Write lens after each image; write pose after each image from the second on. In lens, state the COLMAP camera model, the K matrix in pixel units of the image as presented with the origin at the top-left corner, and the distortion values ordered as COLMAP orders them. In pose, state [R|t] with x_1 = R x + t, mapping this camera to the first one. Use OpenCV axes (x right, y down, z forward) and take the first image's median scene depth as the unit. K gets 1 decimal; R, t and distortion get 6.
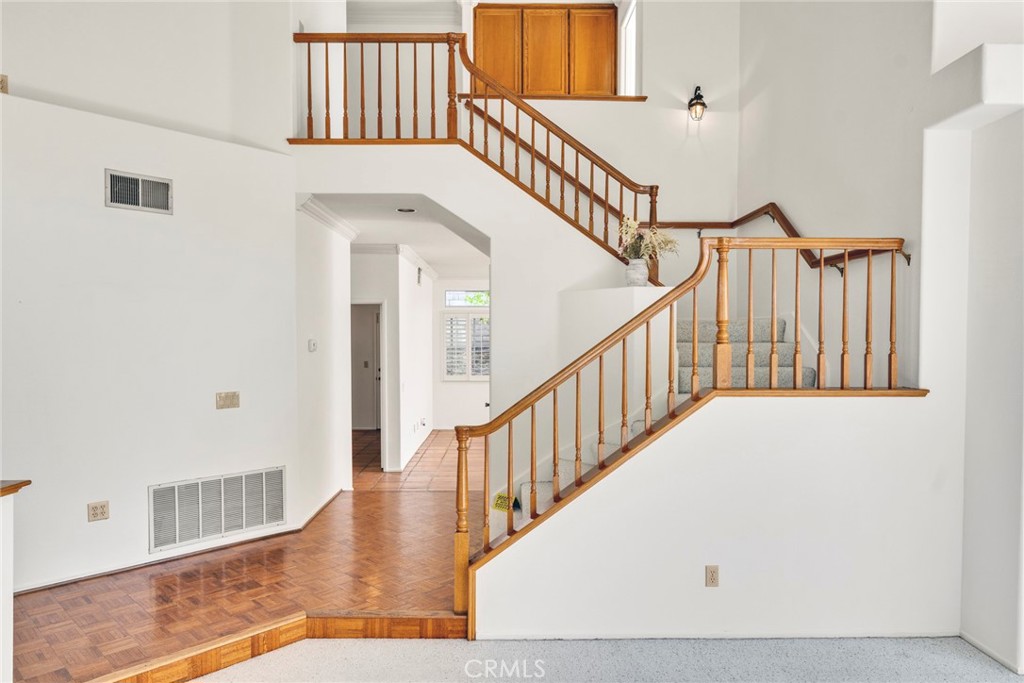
lens RADIAL K [[662.8, 0, 513.6], [0, 662.8, 356.7], [0, 0, 1]] dist [0.002563, 0.000786]
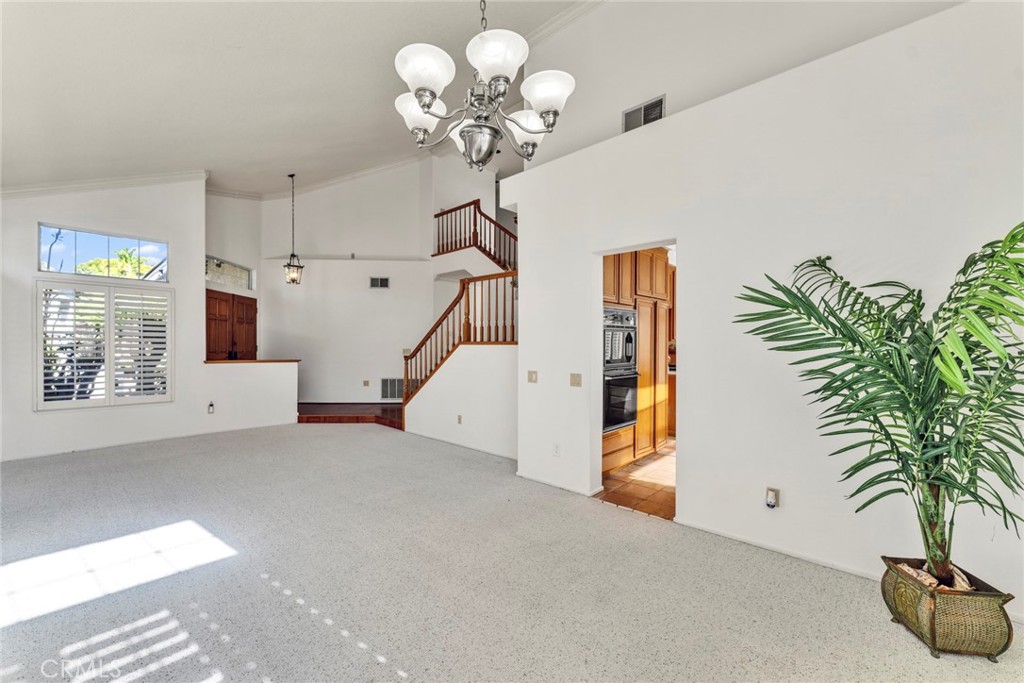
lens RADIAL K [[441.8, 0, 510.4], [0, 441.8, 350.2], [0, 0, 1]] dist [0.000967, 0.000162]
pose [[0.689143, 0.003971, -0.724615, 1.158249], [-0.028497, 0.999360, -0.021625, 0.082017], [0.724065, 0.035552, 0.688815, 0.022389]]
